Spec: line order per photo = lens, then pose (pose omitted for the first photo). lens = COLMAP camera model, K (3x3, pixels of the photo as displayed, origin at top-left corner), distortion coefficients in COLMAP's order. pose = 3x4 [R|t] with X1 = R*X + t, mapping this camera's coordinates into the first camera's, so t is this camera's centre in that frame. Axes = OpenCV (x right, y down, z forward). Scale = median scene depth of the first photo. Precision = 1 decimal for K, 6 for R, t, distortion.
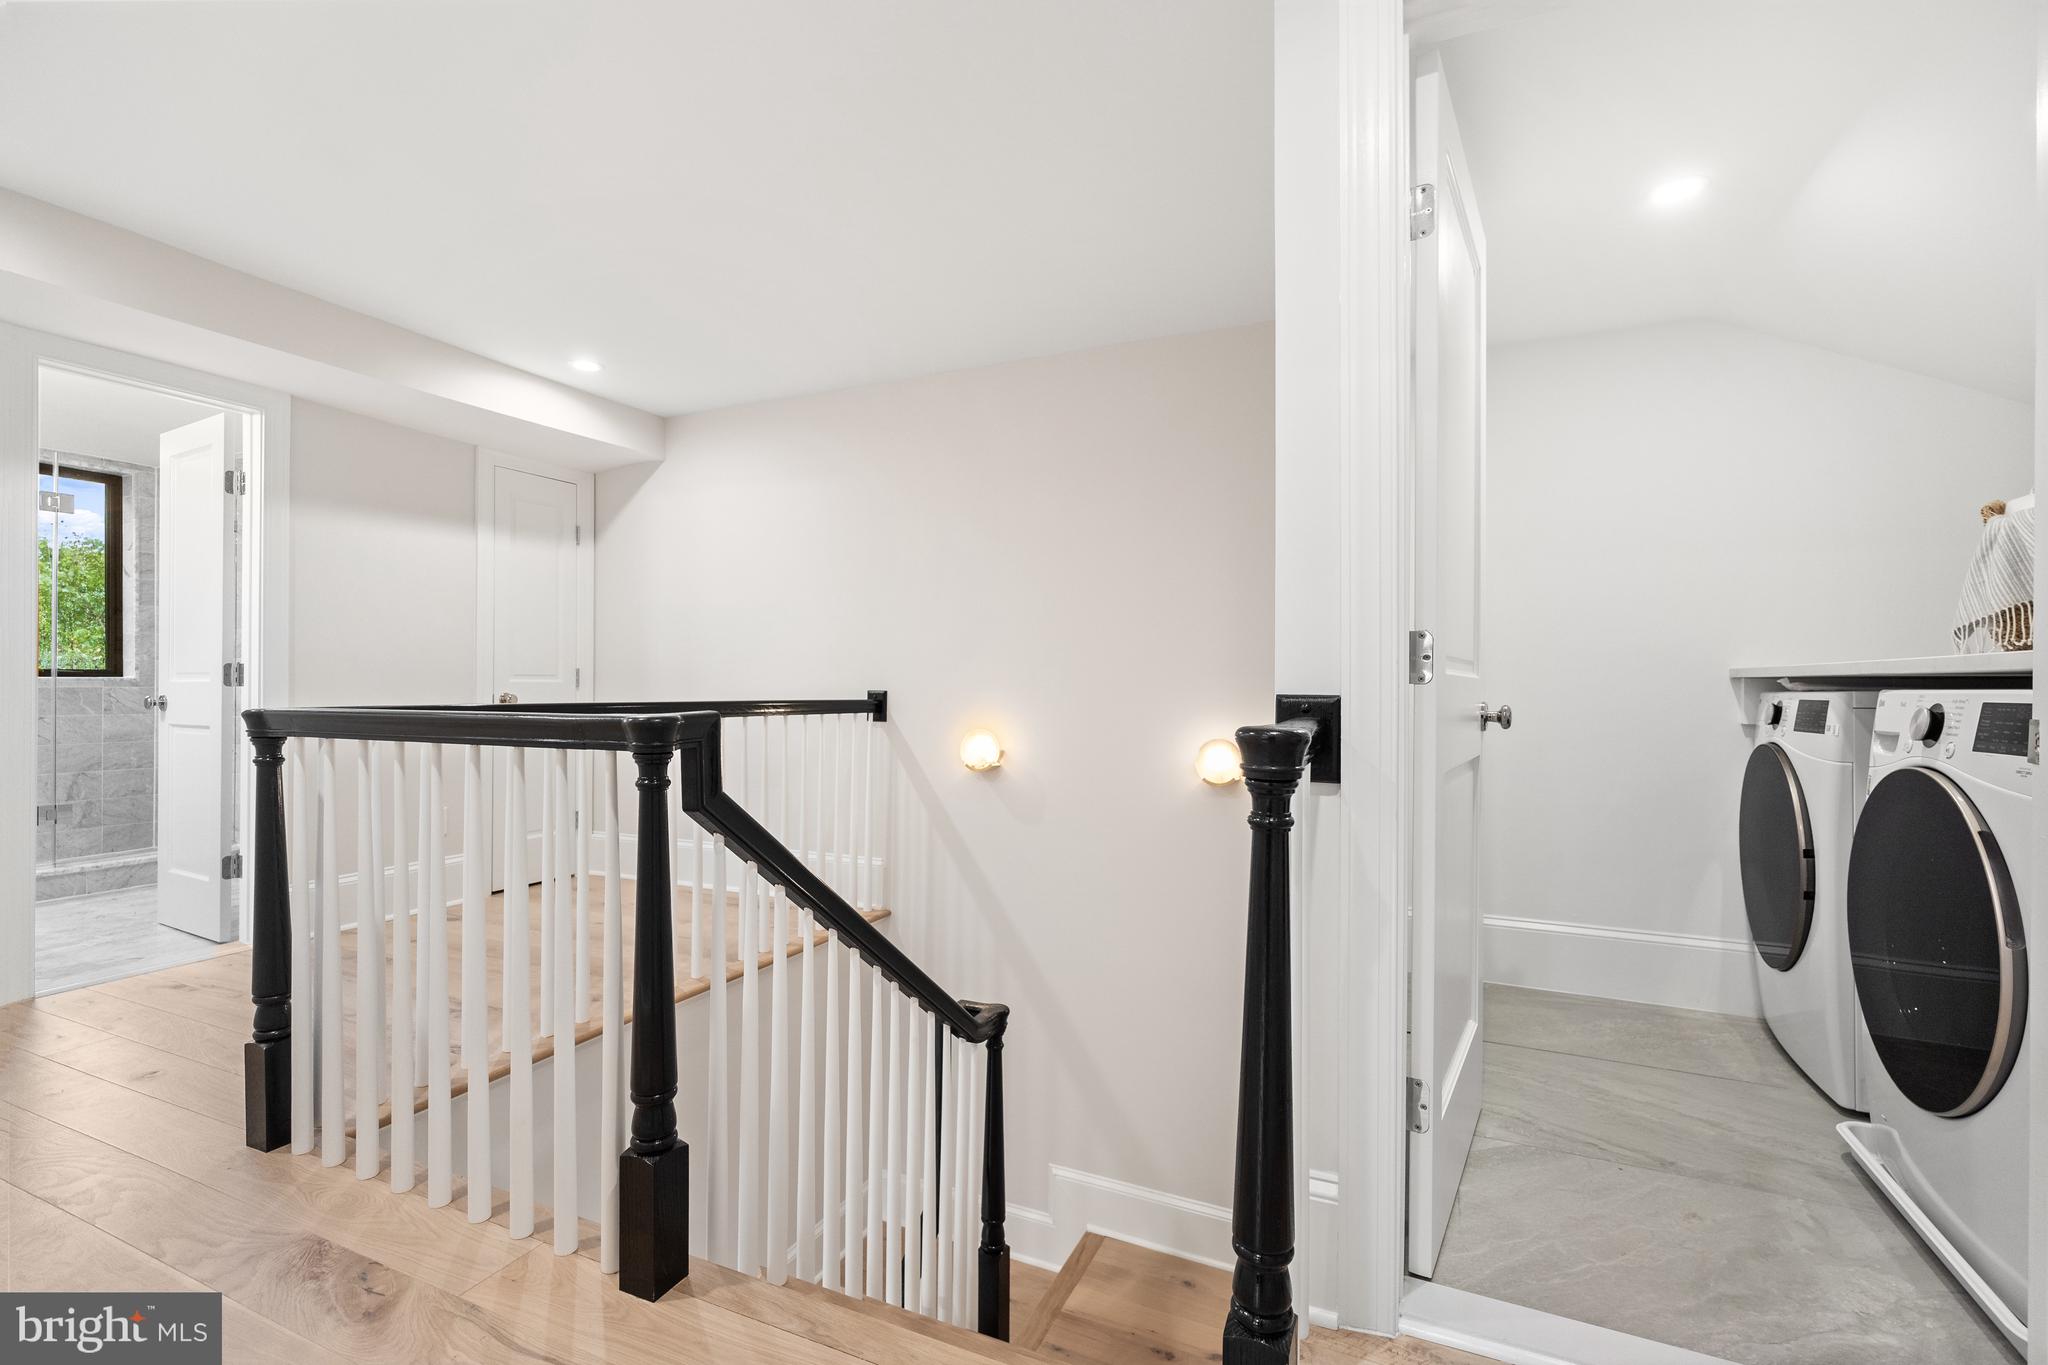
lens RADIAL K [[909.2, 0, 1018.4], [0, 909.2, 680.1], [0, 0, 1]] dist [0.003705, -0.001147]
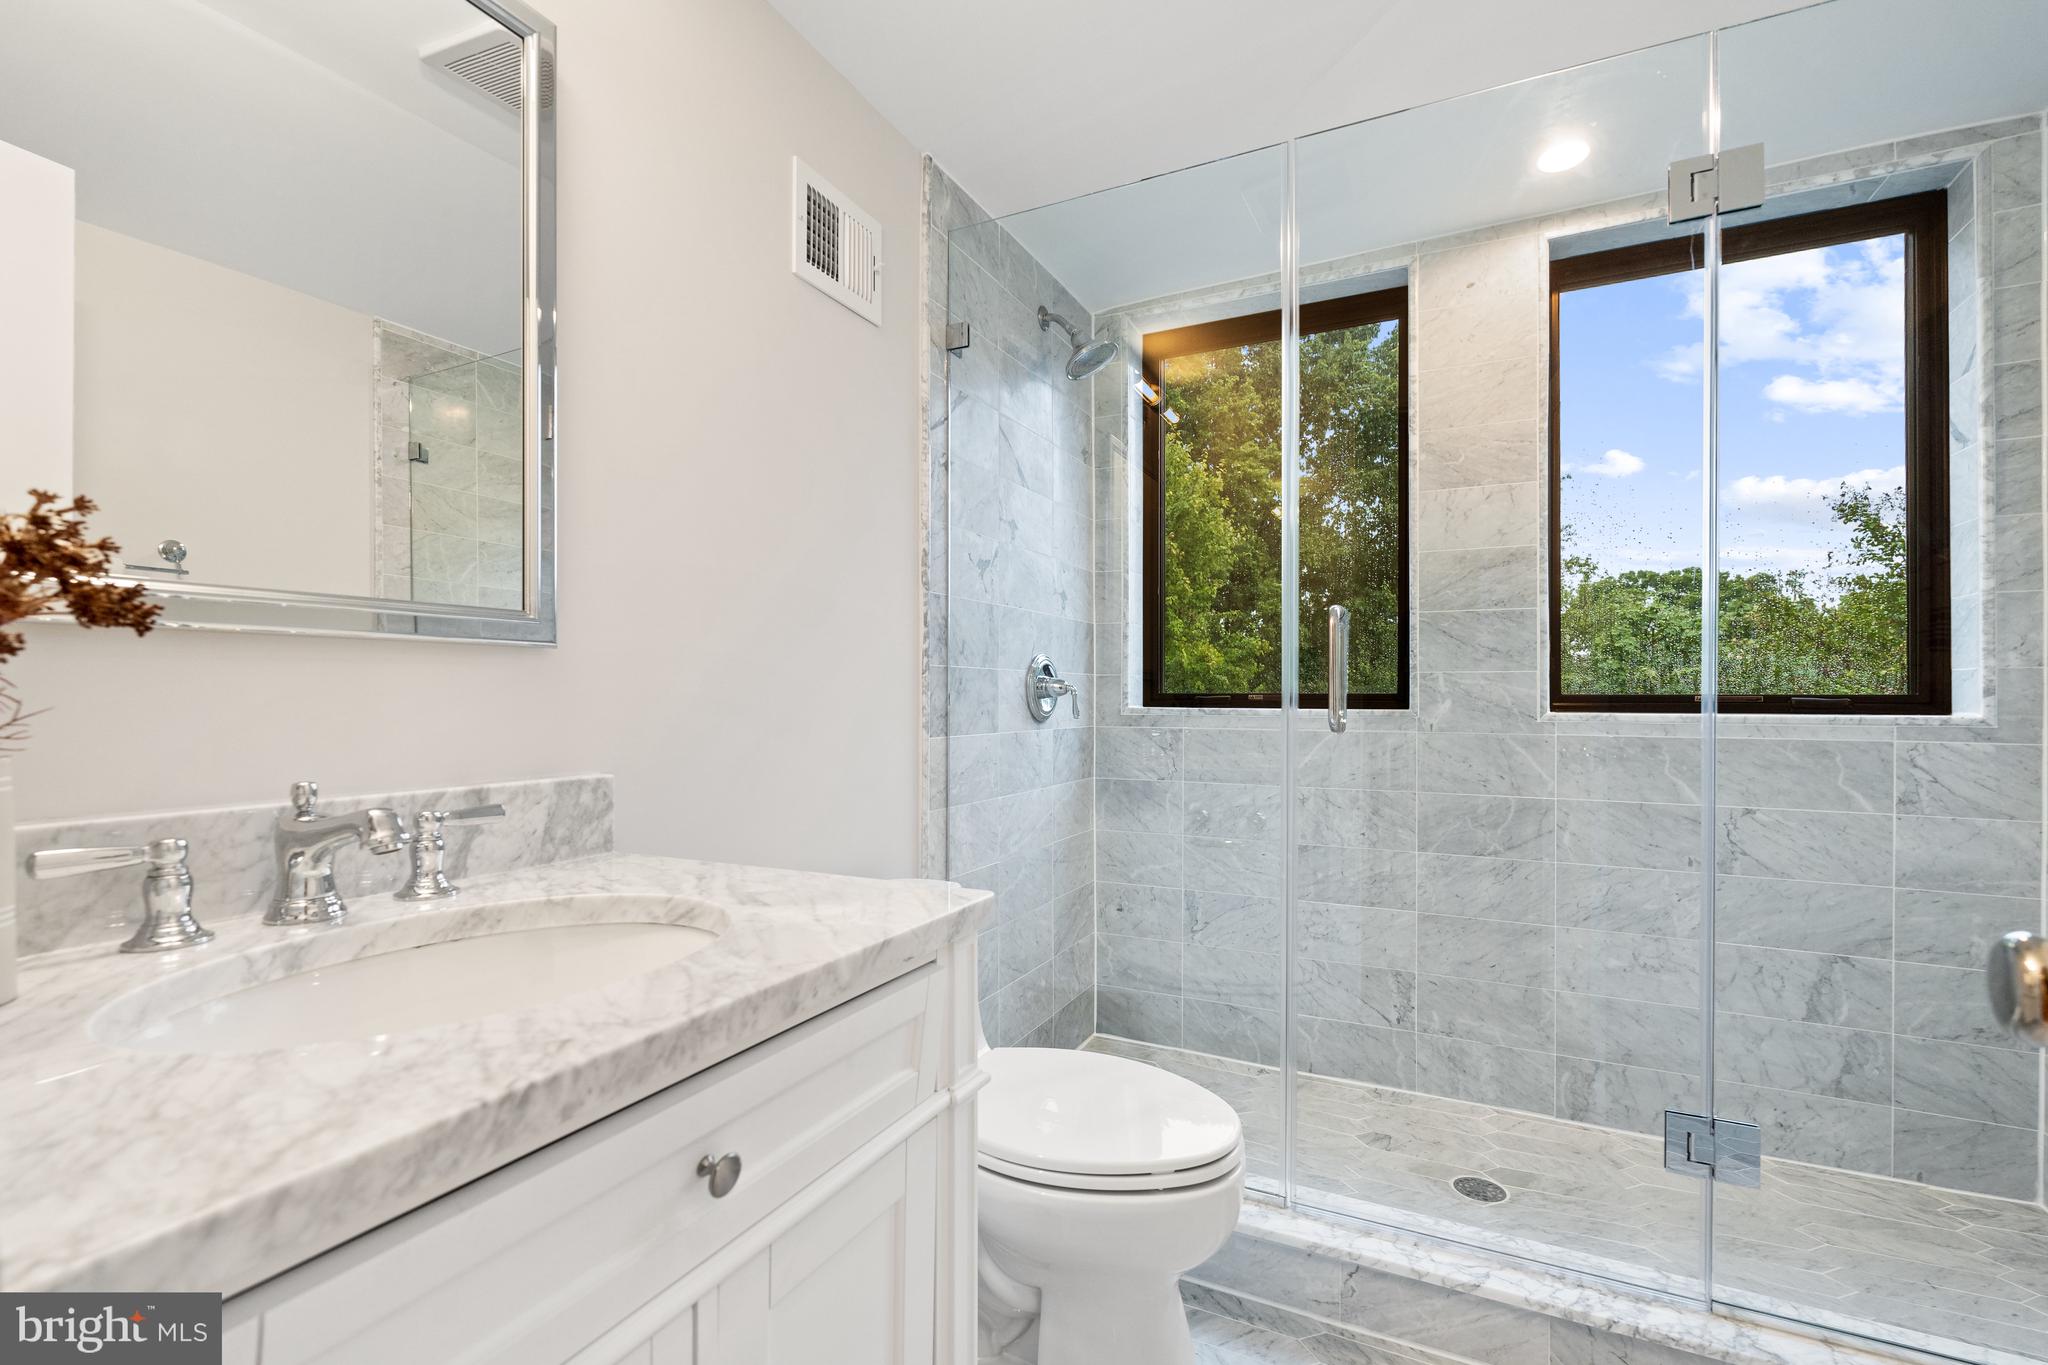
lens RADIAL K [[909.2, 0, 1013.4], [0, 909.2, 691.9], [0, 0, 1]] dist [0.003705, -0.001147]
pose [[-0.020675, -0.011171, -0.999724, -0.604141], [-0.010676, 0.999883, -0.010952, -0.004903], [0.999729, 0.010447, -0.020792, 0.627649]]
